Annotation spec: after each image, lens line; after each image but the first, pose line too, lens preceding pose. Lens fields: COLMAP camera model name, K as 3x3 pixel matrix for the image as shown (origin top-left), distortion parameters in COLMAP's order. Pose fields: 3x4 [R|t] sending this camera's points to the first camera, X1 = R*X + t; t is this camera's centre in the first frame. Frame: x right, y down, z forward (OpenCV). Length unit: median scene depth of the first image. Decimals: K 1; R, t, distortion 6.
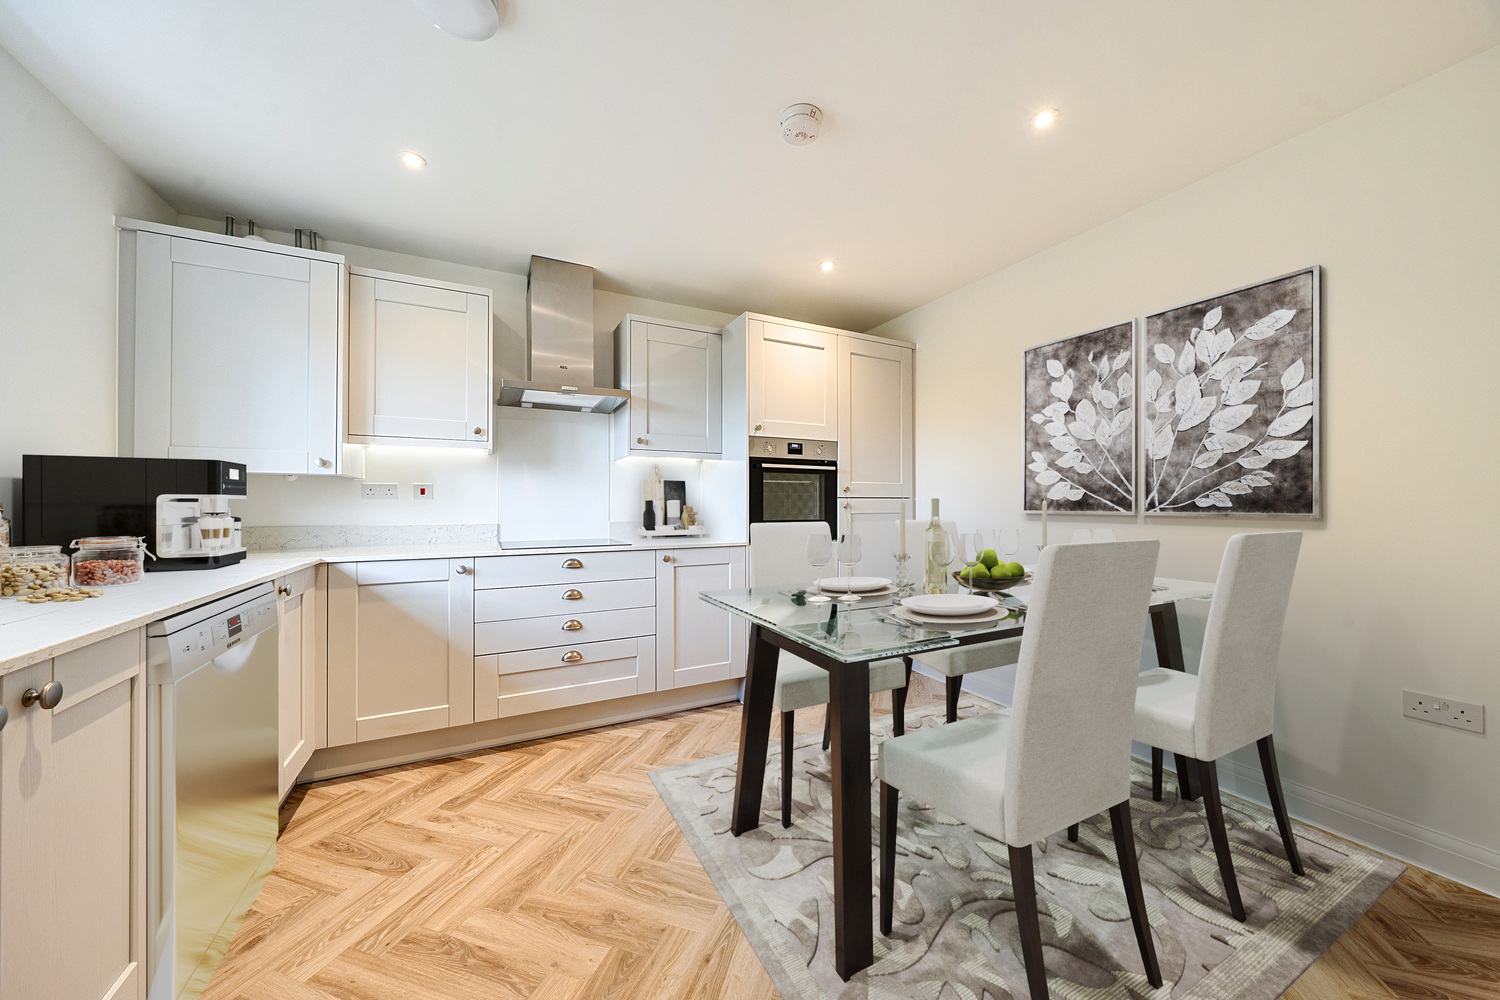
lens RADIAL K [[517.1, 0, 741.4], [0, 517.1, 499.1], [0, 0, 1]] dist [0.000370, -0.000006]
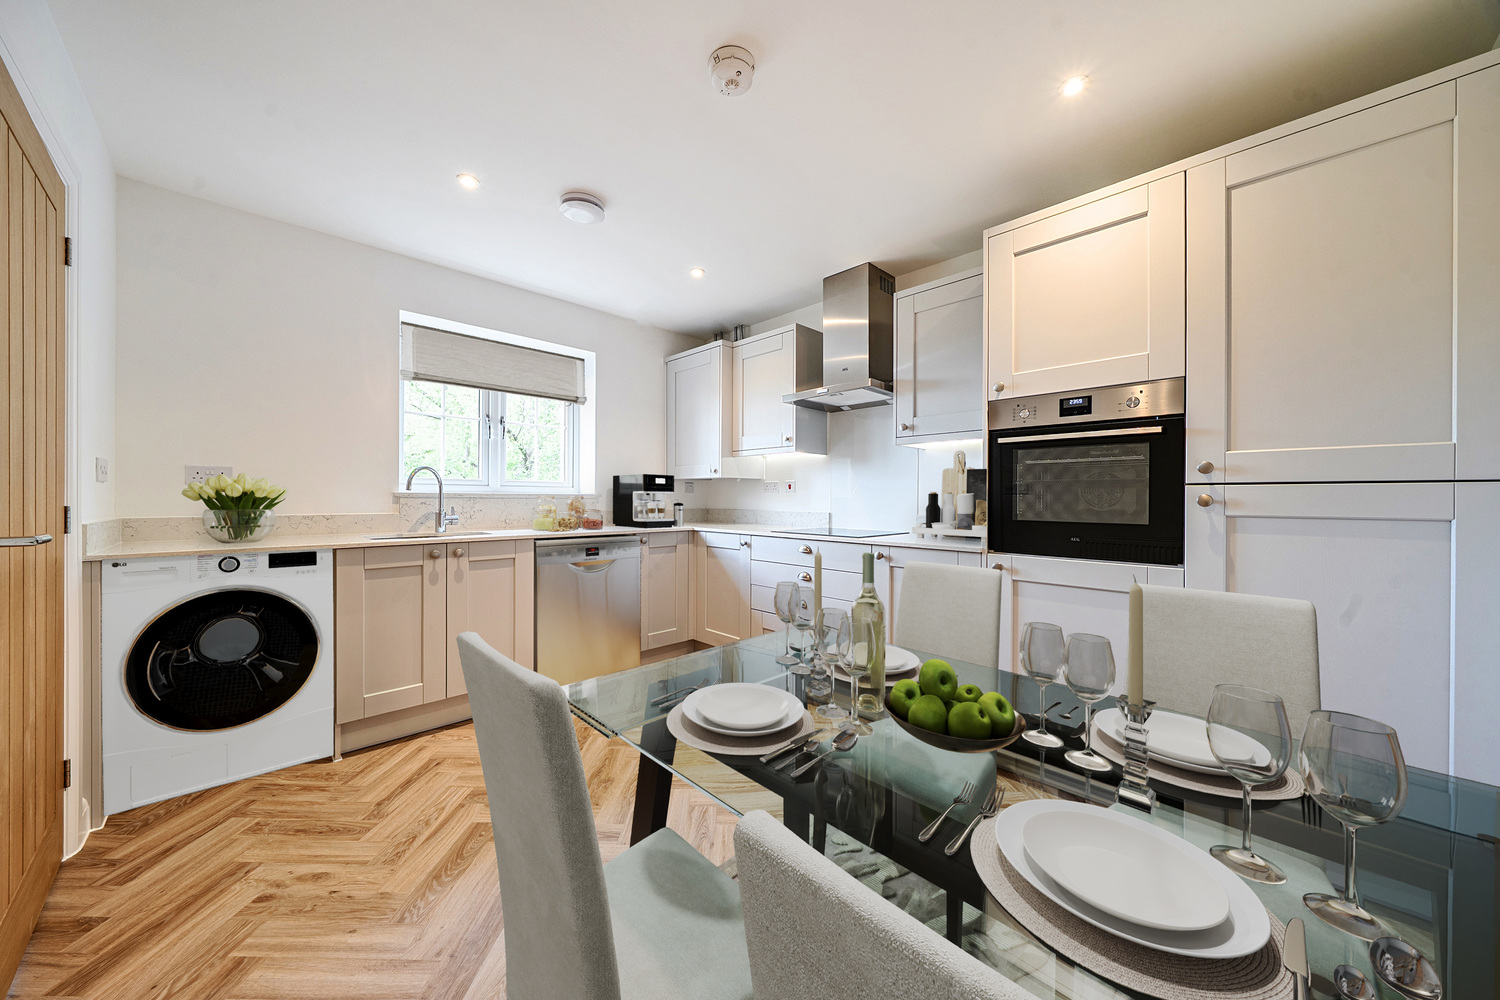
lens RADIAL K [[517.1, 0, 739.5], [0, 517.1, 499.4], [0, 0, 1]] dist [0.000370, -0.000006]
pose [[0.288382, 0.002895, -0.957511, 0.591057], [-0.002770, 0.999994, 0.002189, 0.012922], [0.957511, 0.002021, 0.288388, 0.452481]]
